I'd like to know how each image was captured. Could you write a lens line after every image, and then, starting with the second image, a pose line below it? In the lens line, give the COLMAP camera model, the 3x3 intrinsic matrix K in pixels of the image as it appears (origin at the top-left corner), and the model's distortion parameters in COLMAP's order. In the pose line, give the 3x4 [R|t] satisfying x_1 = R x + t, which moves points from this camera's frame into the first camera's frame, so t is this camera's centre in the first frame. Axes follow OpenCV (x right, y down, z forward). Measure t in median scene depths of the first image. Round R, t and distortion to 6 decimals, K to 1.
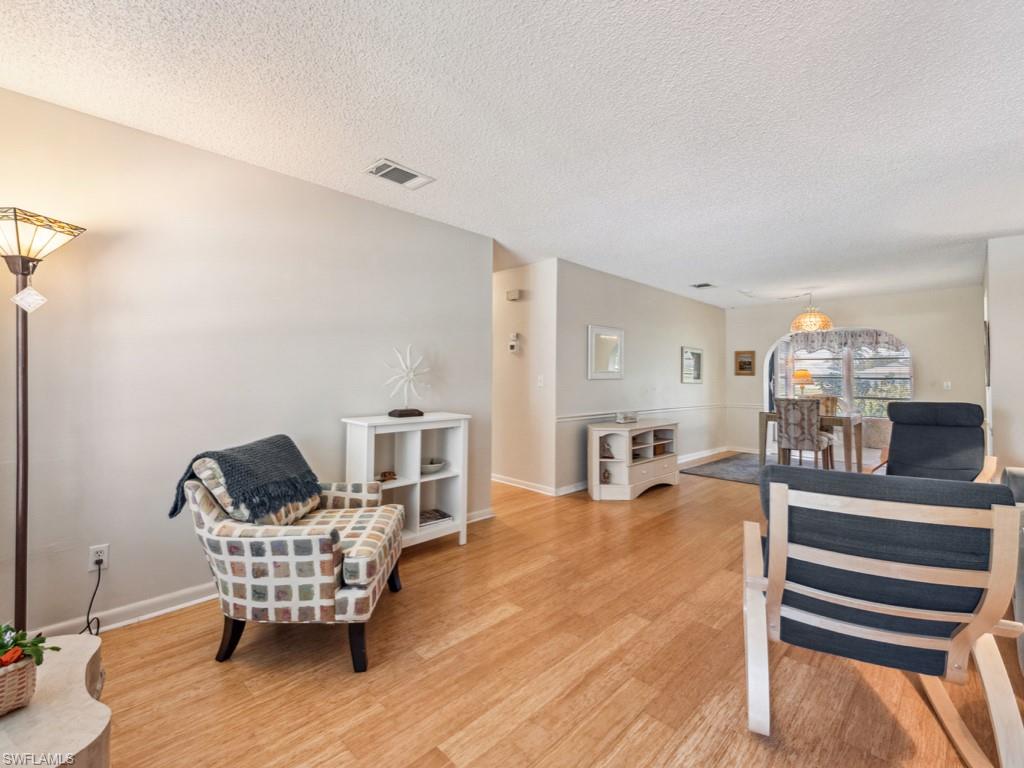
lens RADIAL K [[450.3, 0, 508.0], [0, 450.3, 373.6], [0, 0, 1]] dist [0.012252, -0.002722]
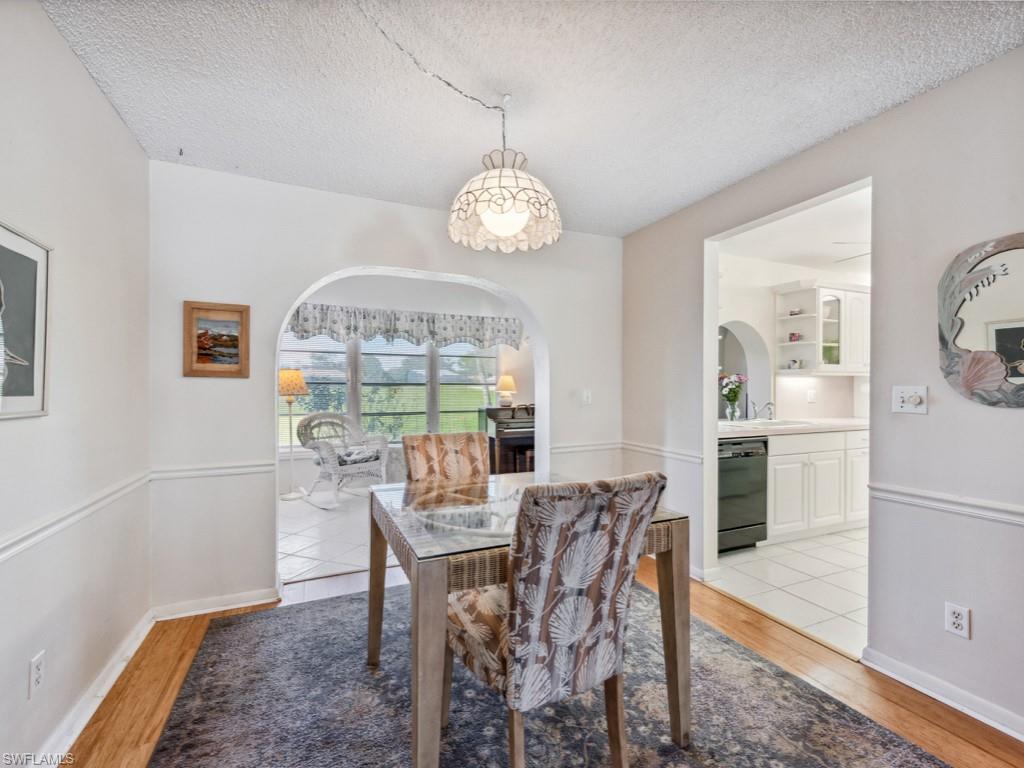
lens RADIAL K [[450.3, 0, 508.5], [0, 450.3, 386.8], [0, 0, 1]] dist [0.012252, -0.002722]
pose [[0.365828, -0.008436, 0.930644, 0.408441], [-0.007101, 0.999905, 0.011855, 0.007088], [-0.930655, -0.010945, 0.365733, 0.942711]]
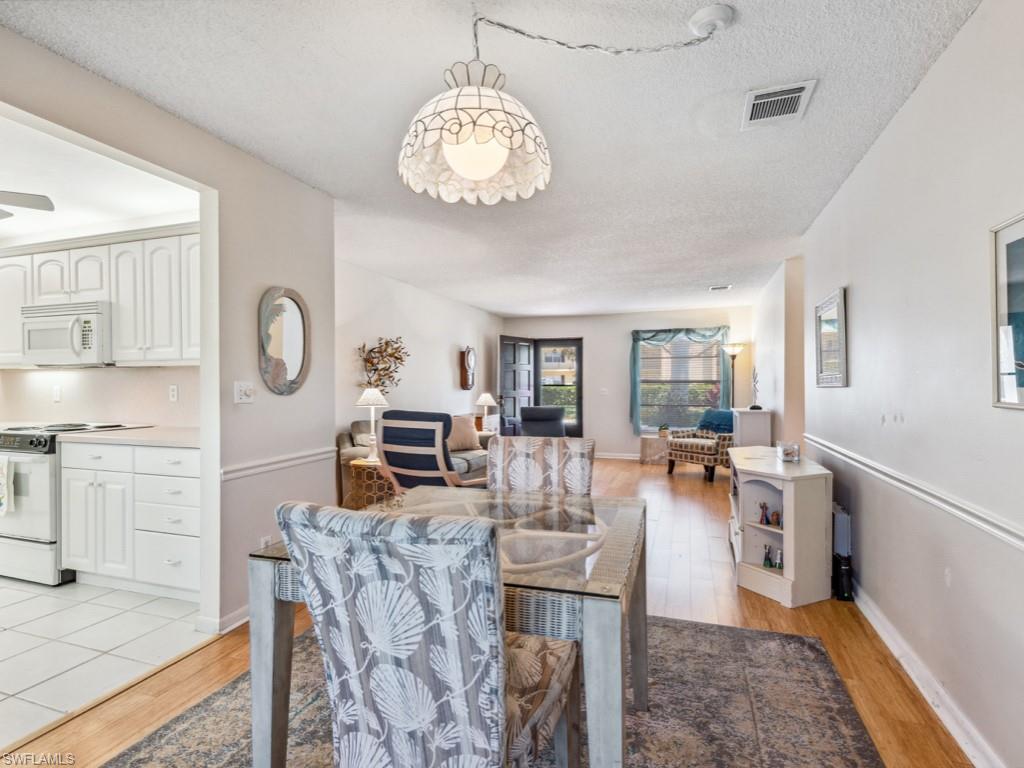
lens RADIAL K [[518.8, 0, 503.0], [0, 518.8, 381.4], [0, 0, 1]] dist [-0.003370, -0.002018]
pose [[-0.901175, -0.008874, -0.433365, 0.810491], [-0.001349, 0.999843, -0.017668, 0.016041], [0.433454, -0.015337, -0.901045, 1.313286]]
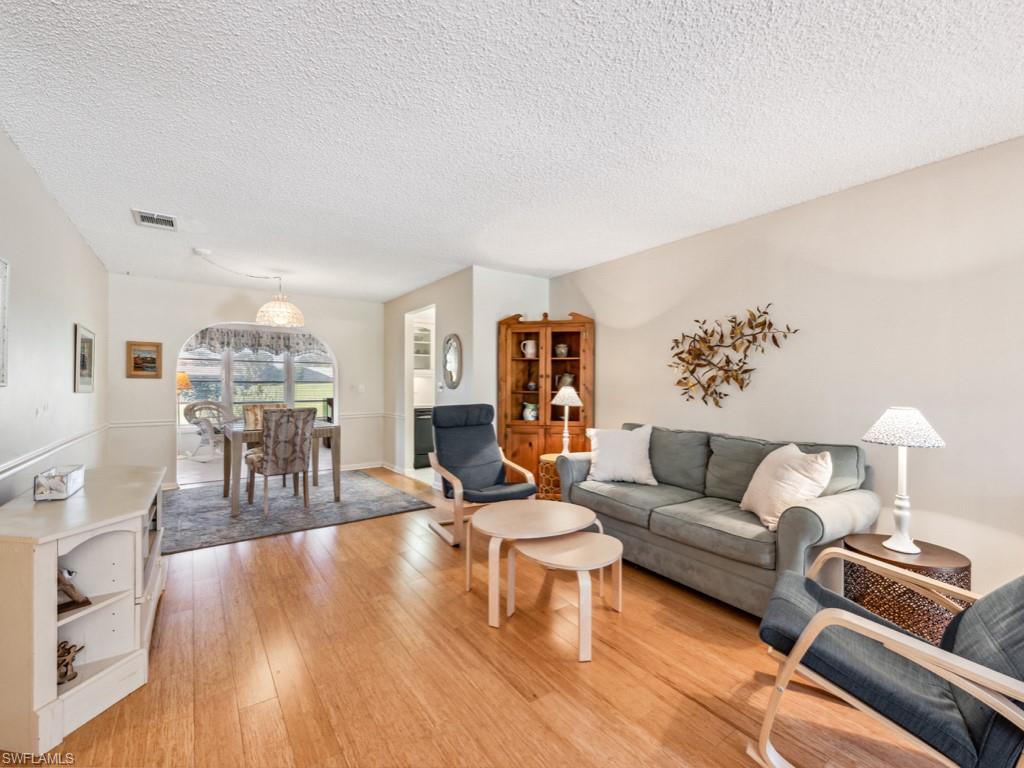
lens RADIAL K [[450.3, 0, 513.2], [0, 450.3, 385.3], [0, 0, 1]] dist [0.012252, -0.002722]
pose [[0.165177, -0.008563, 0.986227, -0.067601], [-0.009946, 0.999897, 0.010347, 0.002877], [-0.986214, -0.011519, 0.165075, 0.481420]]
